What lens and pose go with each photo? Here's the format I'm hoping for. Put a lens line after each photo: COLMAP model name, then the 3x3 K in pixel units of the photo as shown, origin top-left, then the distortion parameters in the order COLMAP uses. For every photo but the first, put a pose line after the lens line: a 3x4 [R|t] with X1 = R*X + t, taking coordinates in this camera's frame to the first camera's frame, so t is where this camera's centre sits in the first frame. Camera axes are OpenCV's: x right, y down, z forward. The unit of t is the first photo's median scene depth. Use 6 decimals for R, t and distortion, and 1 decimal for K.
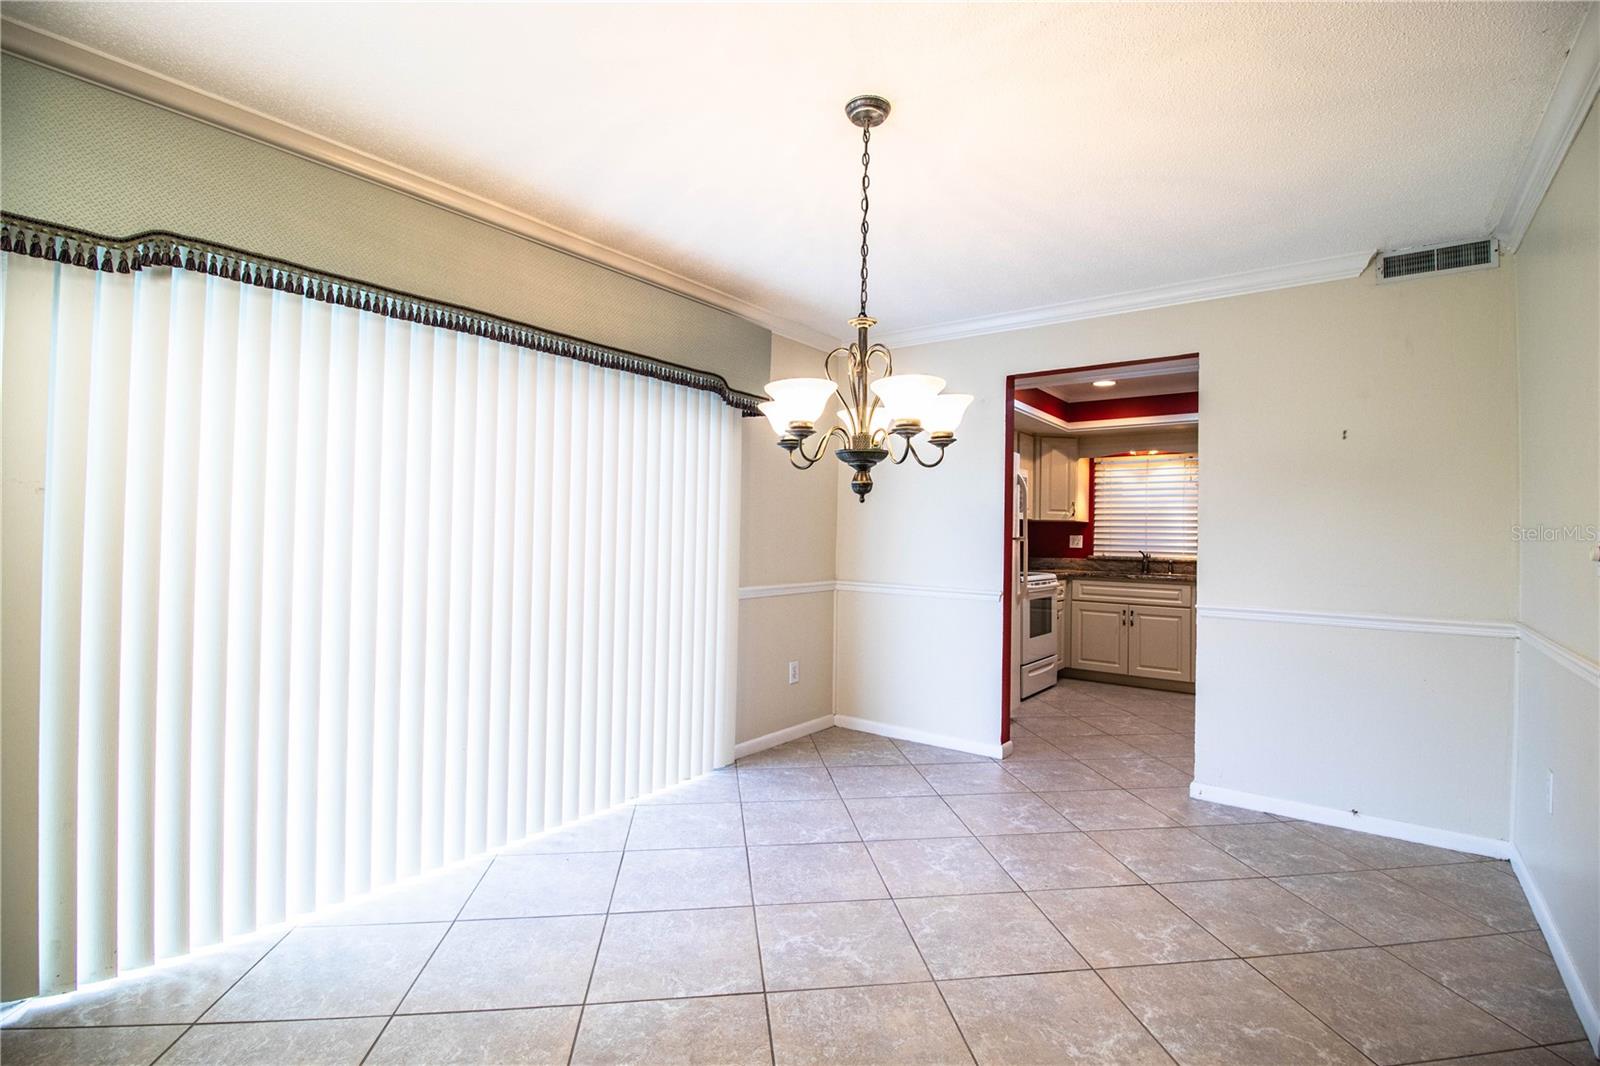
lens RADIAL K [[738.9, 0, 807.9], [0, 738.9, 525.2], [0, 0, 1]] dist [-0.000450, -0.012971]
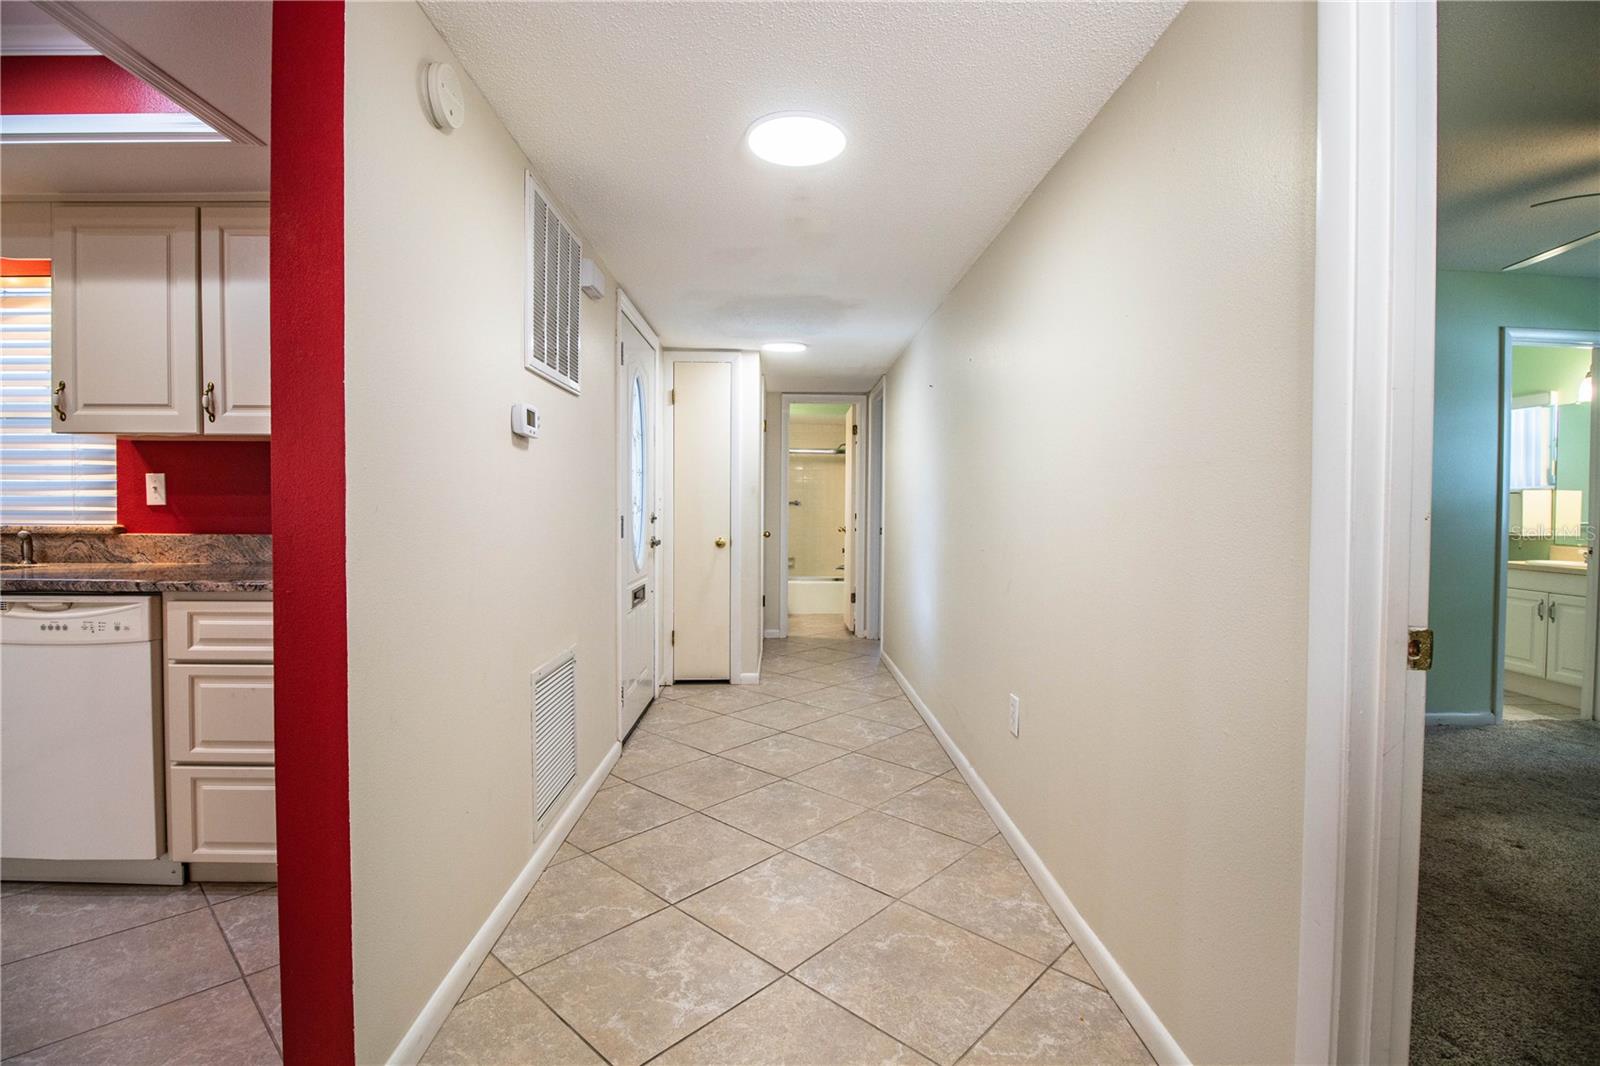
lens RADIAL K [[738.9, 0, 810.2], [0, 738.9, 522.7], [0, 0, 1]] dist [-0.000450, -0.012971]
pose [[0.776948, -0.027457, 0.628965, 1.123504], [0.001471, 0.999125, 0.041799, 0.051877], [-0.629563, -0.031551, 0.776309, 0.801180]]
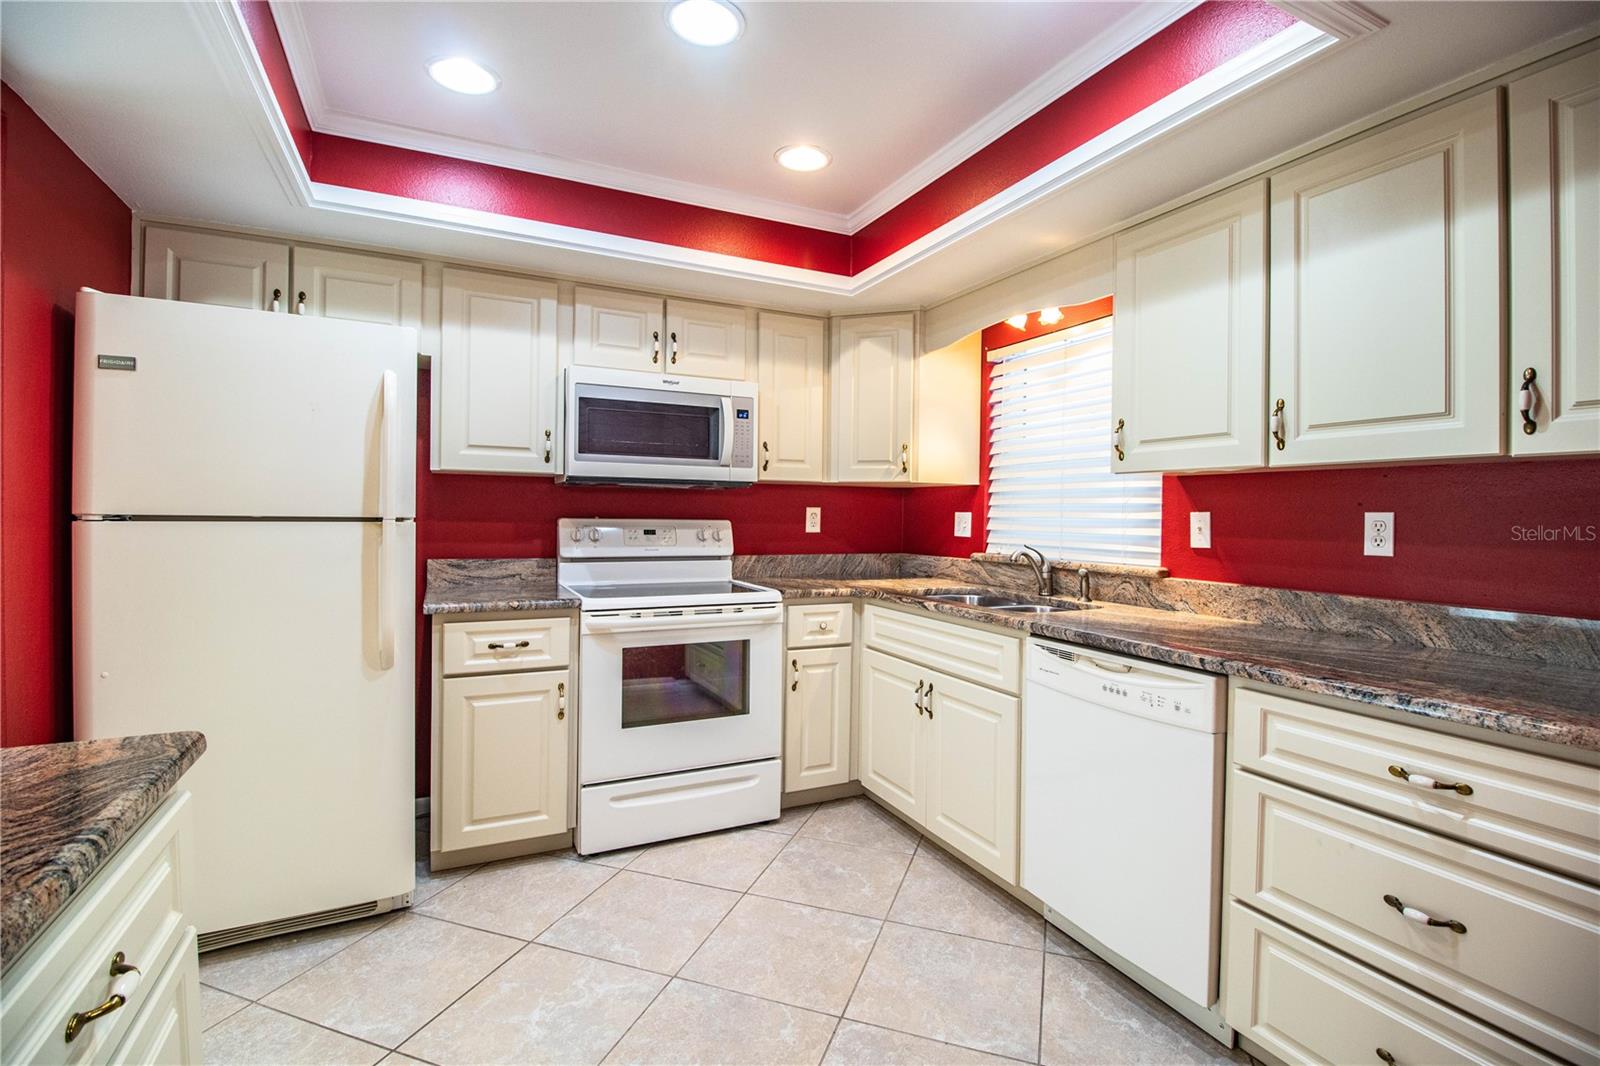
lens RADIAL K [[738.9, 0, 808.3], [0, 738.9, 521.9], [0, 0, 1]] dist [-0.000450, -0.012971]
pose [[0.889576, -0.003329, -0.456775, 1.059472], [0.012310, 0.999785, 0.016687, 0.022875], [0.456621, -0.020467, 0.889426, 1.076837]]
